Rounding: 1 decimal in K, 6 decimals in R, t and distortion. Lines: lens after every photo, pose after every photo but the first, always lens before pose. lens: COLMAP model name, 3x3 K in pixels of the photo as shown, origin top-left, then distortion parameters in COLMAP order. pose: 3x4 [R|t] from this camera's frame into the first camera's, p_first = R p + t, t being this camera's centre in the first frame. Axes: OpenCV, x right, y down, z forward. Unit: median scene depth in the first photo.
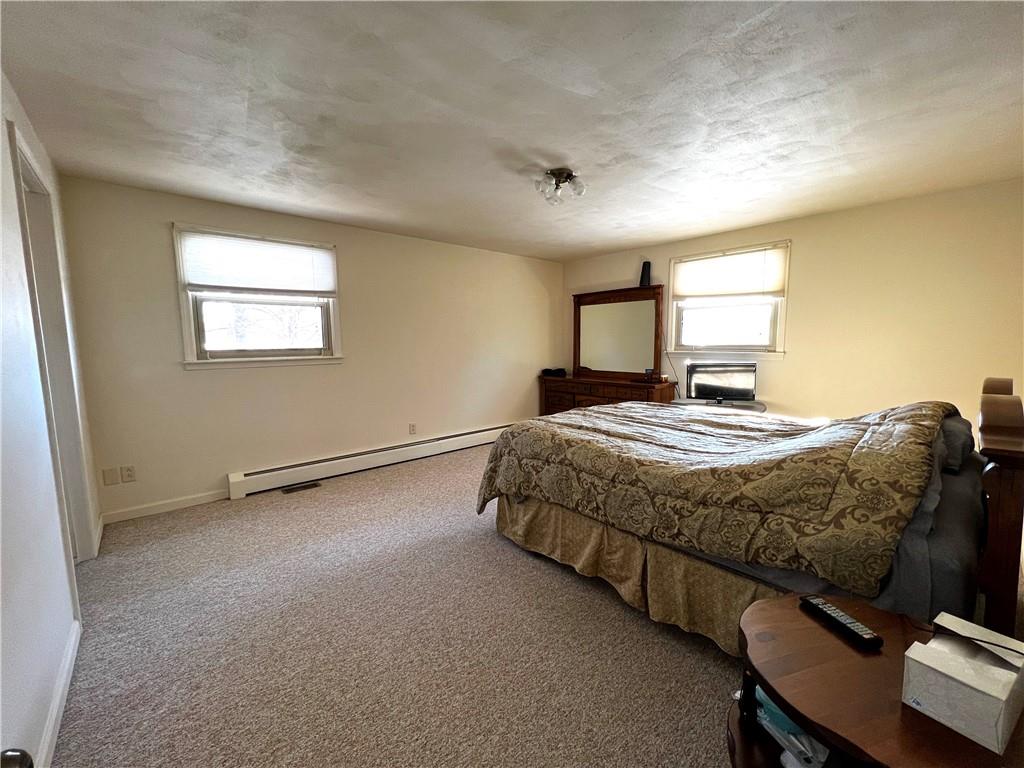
lens RADIAL K [[409.4, 0, 514.9], [0, 409.4, 384.6], [0, 0, 1]] dist [-0.002858, 0.000116]
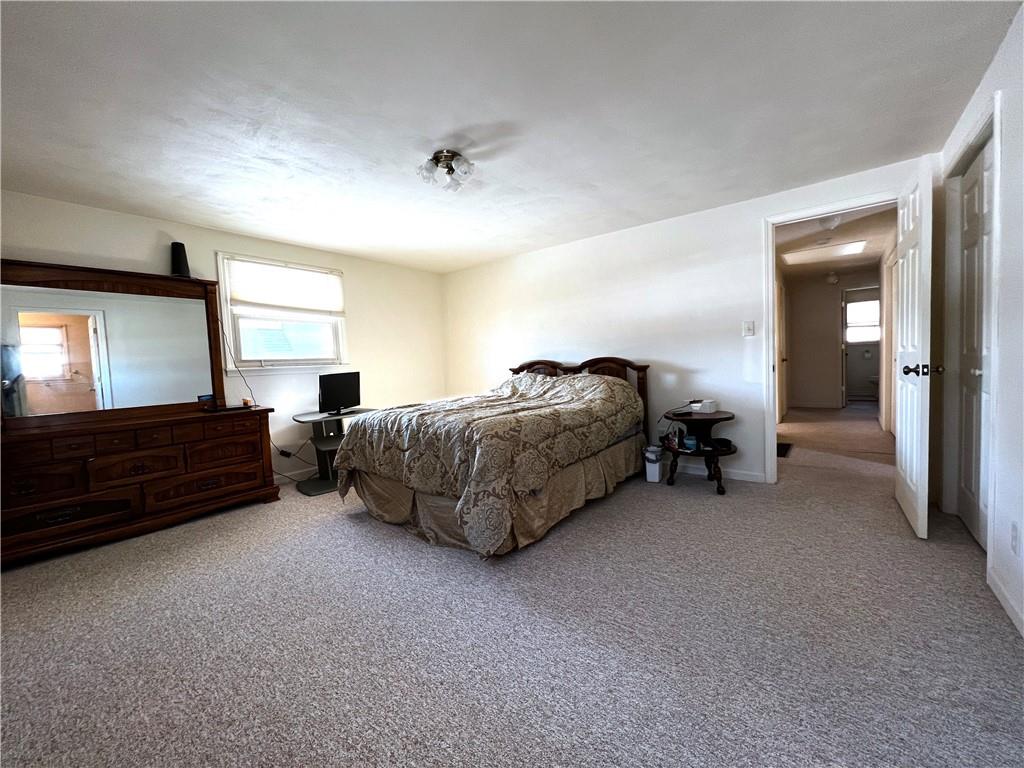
lens RADIAL K [[409.4, 0, 515.5], [0, 409.4, 385.4], [0, 0, 1]] dist [-0.002858, 0.000116]
pose [[-0.188101, -0.037816, 0.981421, -0.503335], [0.151560, 0.986172, 0.067047, -0.021487], [-0.970385, 0.161356, -0.179768, 0.640981]]
